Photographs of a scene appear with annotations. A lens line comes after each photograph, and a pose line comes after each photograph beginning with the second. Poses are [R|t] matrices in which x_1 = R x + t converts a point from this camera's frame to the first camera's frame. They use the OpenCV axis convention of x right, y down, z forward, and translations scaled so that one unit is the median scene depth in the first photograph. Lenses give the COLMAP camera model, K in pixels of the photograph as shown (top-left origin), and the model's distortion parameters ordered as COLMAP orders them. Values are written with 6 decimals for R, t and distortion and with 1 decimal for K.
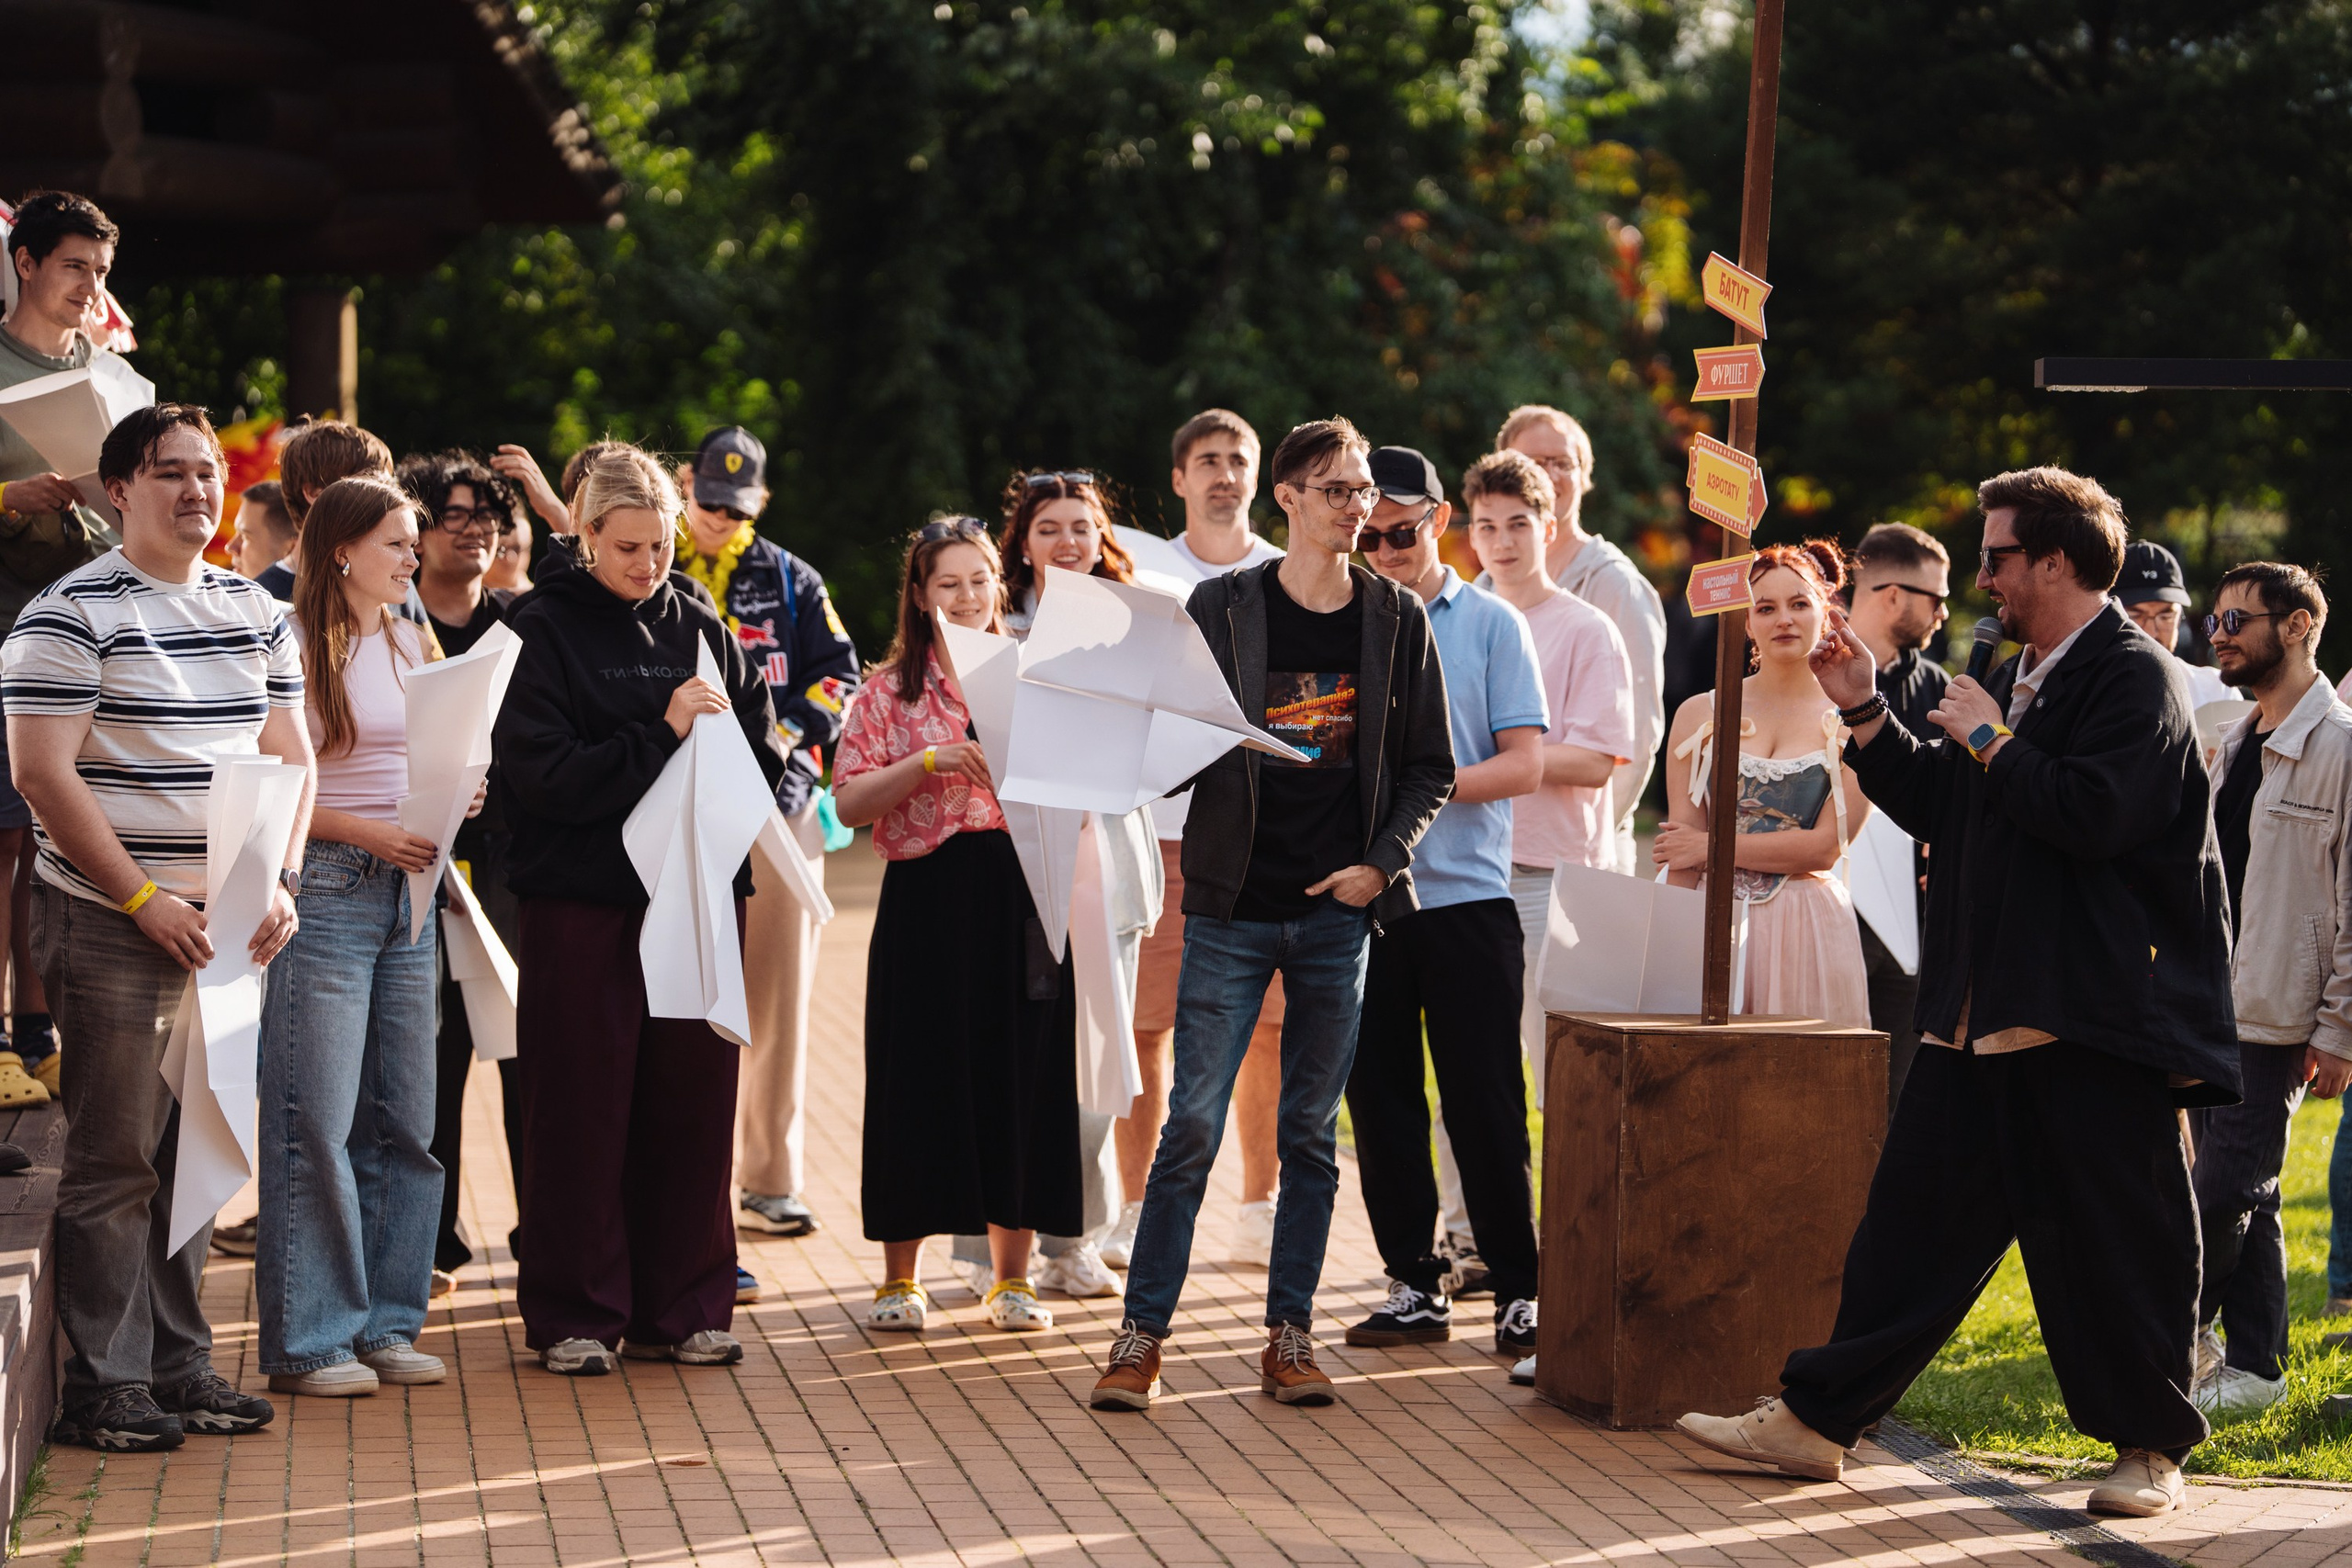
lens RADIAL K [[6468.3, 0, 1176.0], [0, 6468.3, 784.0], [0, 0, 1]] dist [0.482397, -0.752175]
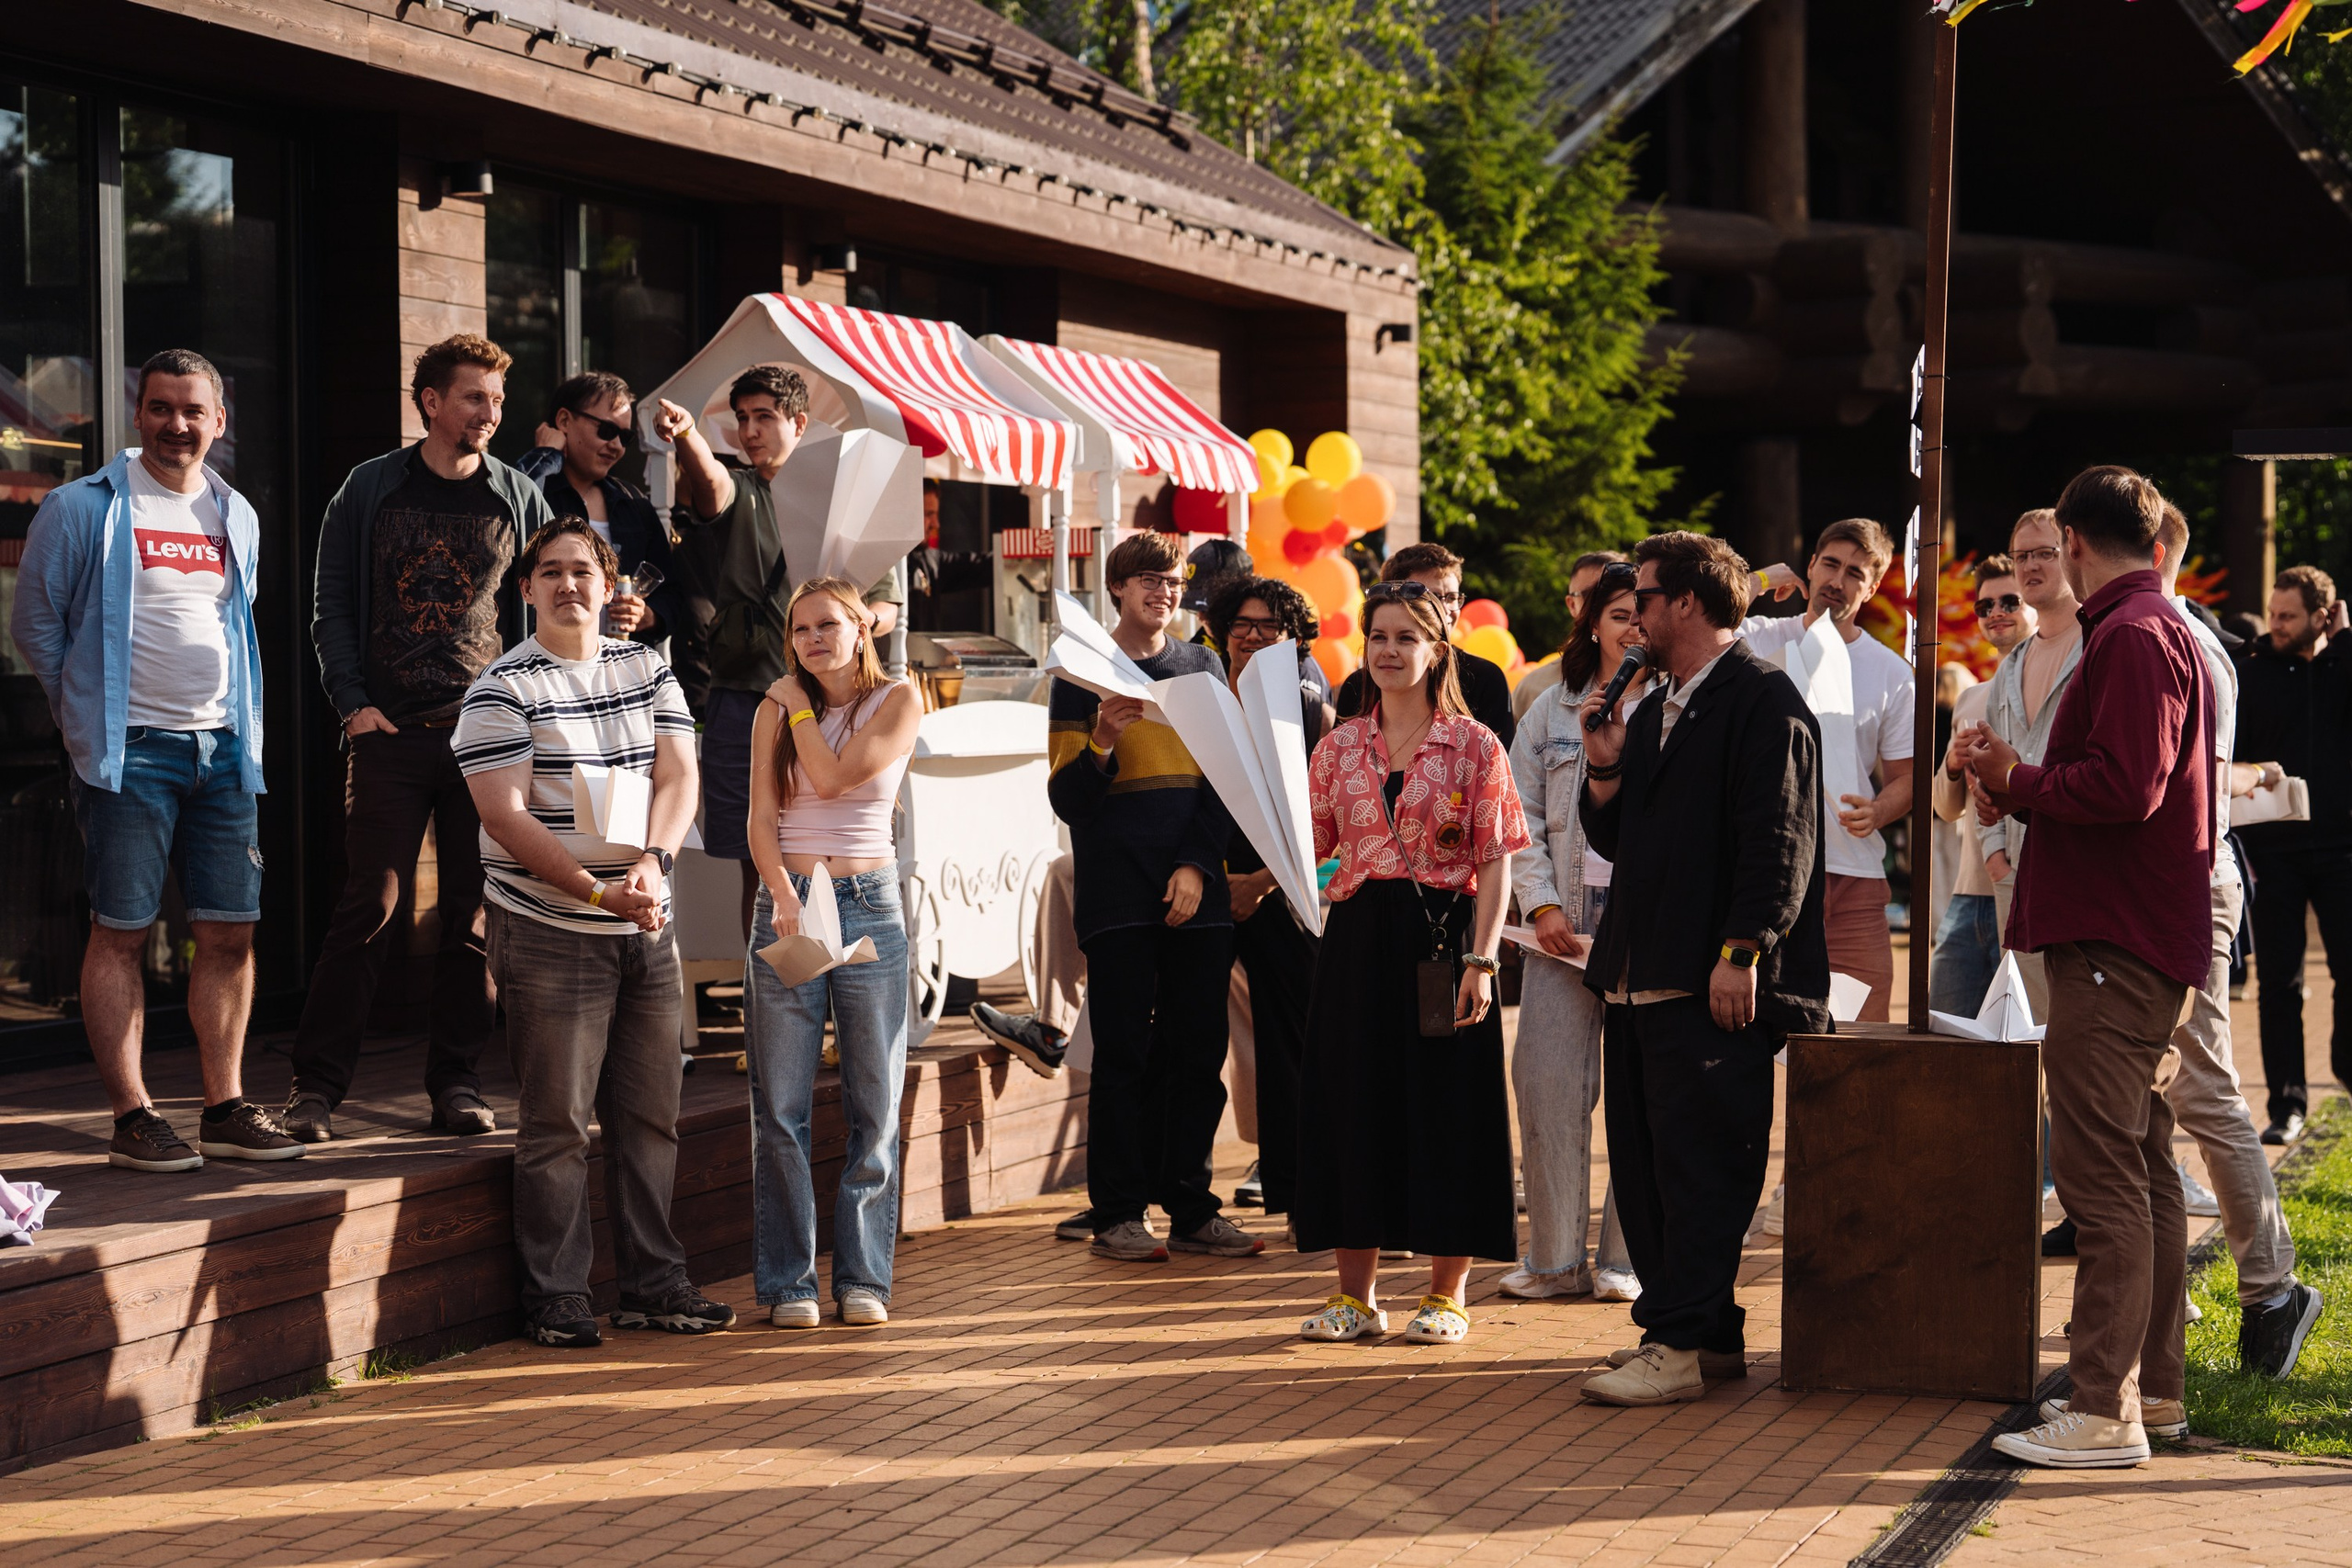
lens RADIAL K [[5050.3, 0, 1176.0], [0, 5050.3, 784.0], [0, 0, 1]] dist [0.020107, 0.150058]
pose [[0.904890, -0.006489, -0.425596, 0.361646], [-0.001086, 0.999845, -0.017553, 0.010135], [0.425644, 0.016346, 0.904743, 0.168849]]
